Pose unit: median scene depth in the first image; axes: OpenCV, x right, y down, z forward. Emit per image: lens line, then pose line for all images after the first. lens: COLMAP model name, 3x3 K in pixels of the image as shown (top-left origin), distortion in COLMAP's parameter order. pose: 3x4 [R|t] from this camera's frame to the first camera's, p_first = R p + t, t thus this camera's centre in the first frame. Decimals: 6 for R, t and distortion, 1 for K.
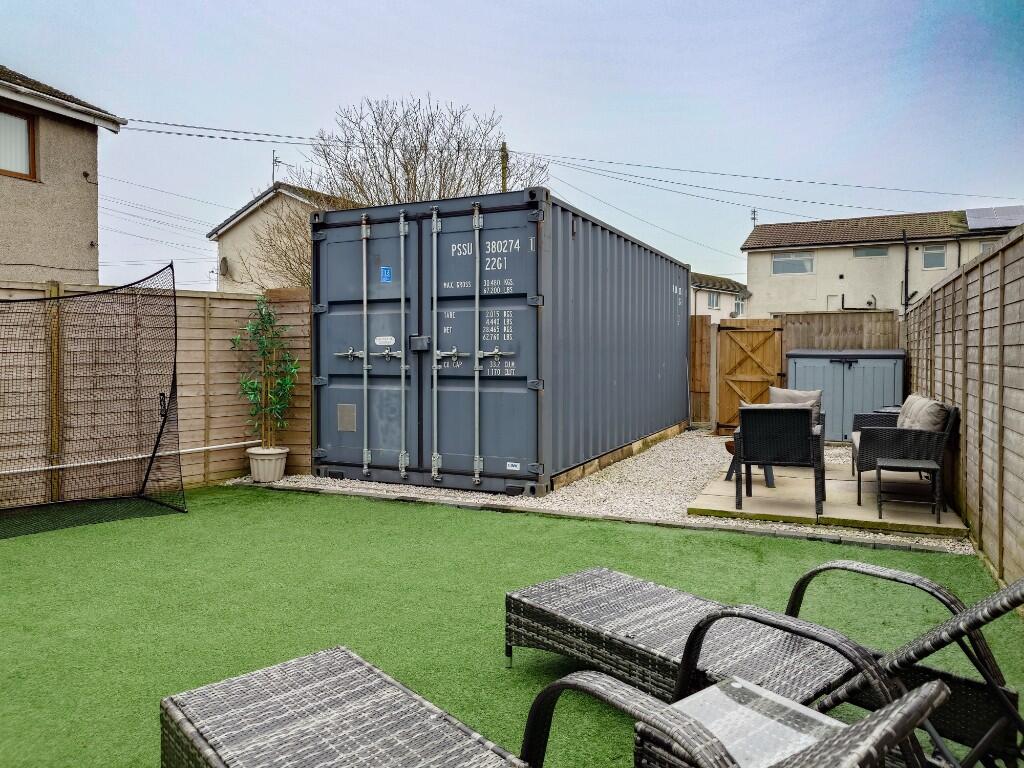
lens RADIAL K [[727.5, 0, 514.0], [0, 727.5, 377.8], [0, 0, 1]] dist [-0.010020, 0.001296]
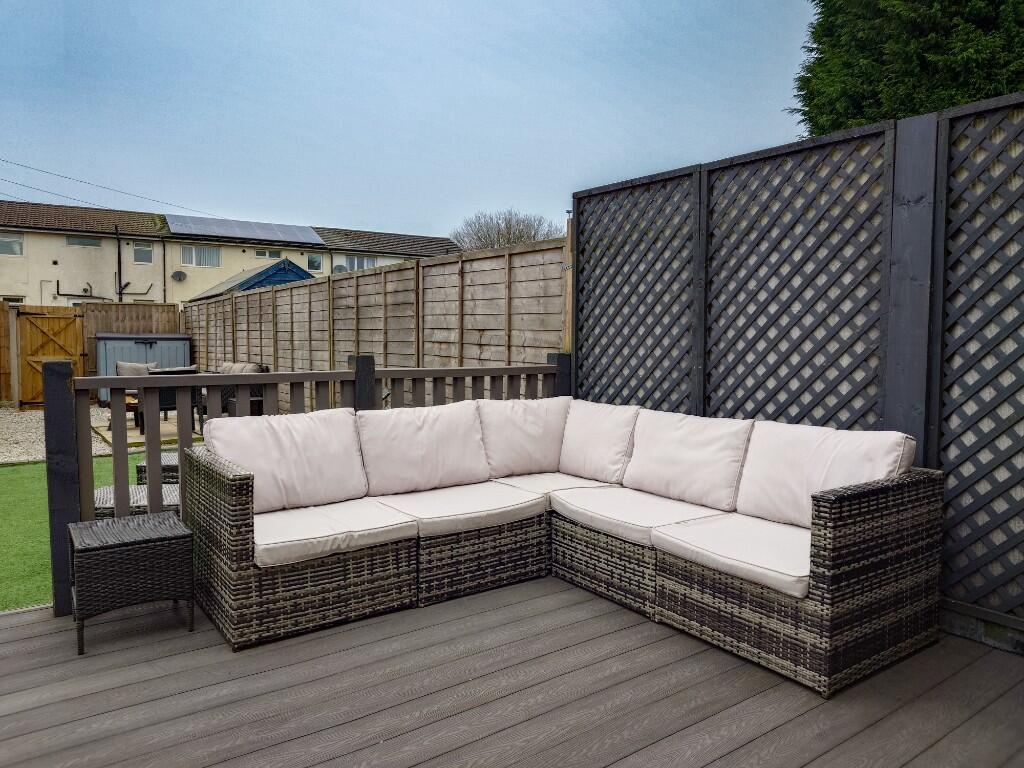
lens RADIAL K [[727.5, 0, 513.2], [0, 727.5, 383.0], [0, 0, 1]] dist [-0.010020, 0.001296]
pose [[0.507504, -0.054522, 0.859923, -0.284665], [0.030837, 0.998506, 0.045109, 0.009615], [-0.861097, 0.003625, 0.508427, -0.192568]]
